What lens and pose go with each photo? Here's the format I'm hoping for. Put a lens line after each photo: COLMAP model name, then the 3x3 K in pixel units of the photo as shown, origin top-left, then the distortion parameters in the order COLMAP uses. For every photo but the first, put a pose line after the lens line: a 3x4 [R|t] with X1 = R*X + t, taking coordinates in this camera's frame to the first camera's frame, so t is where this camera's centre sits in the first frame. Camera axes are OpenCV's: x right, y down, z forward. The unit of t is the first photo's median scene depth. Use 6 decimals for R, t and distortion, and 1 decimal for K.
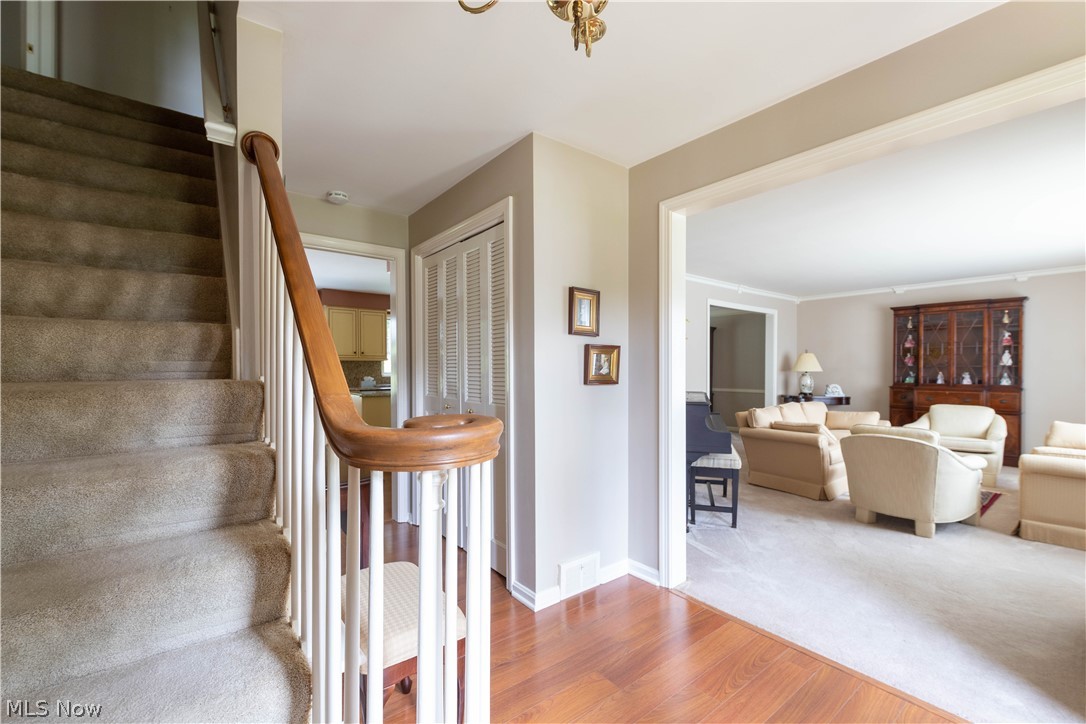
lens RADIAL K [[473.6, 0, 541.8], [0, 473.6, 364.9], [0, 0, 1]] dist [-0.005834, 0.001271]
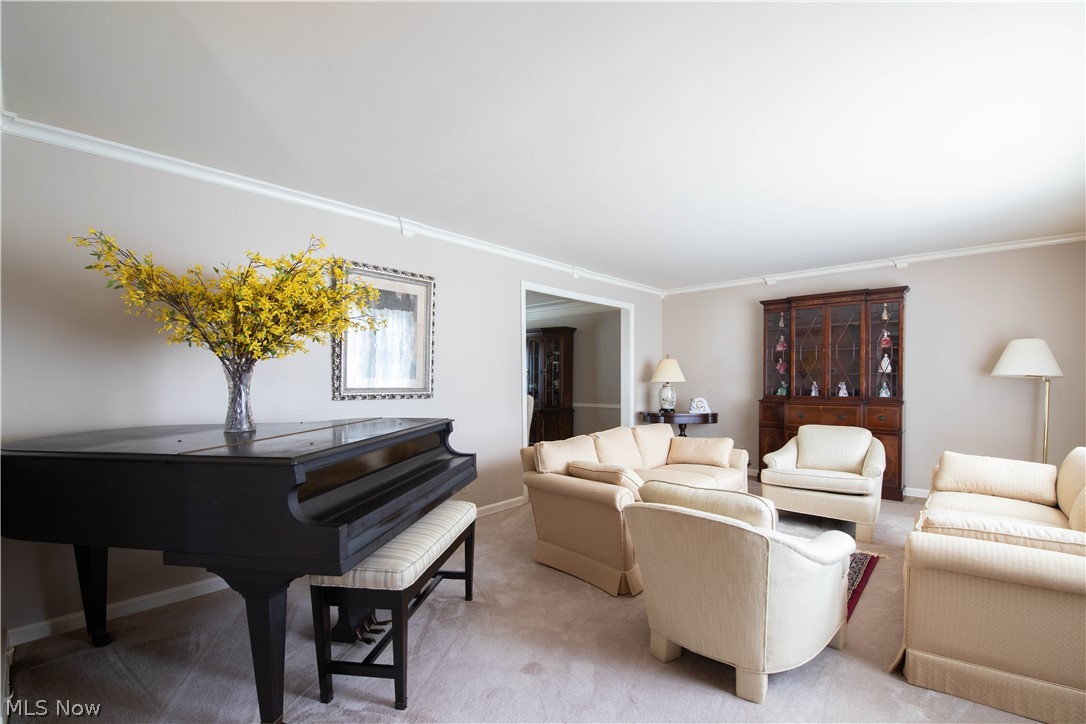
lens RADIAL K [[473.6, 0, 565.2], [0, 473.6, 378.4], [0, 0, 1]] dist [-0.005834, 0.001271]
pose [[0.983560, -0.007078, 0.180443, 0.301968], [0.005830, 0.999955, 0.007449, 0.001415], [-0.180488, -0.006275, 0.983557, 0.305233]]
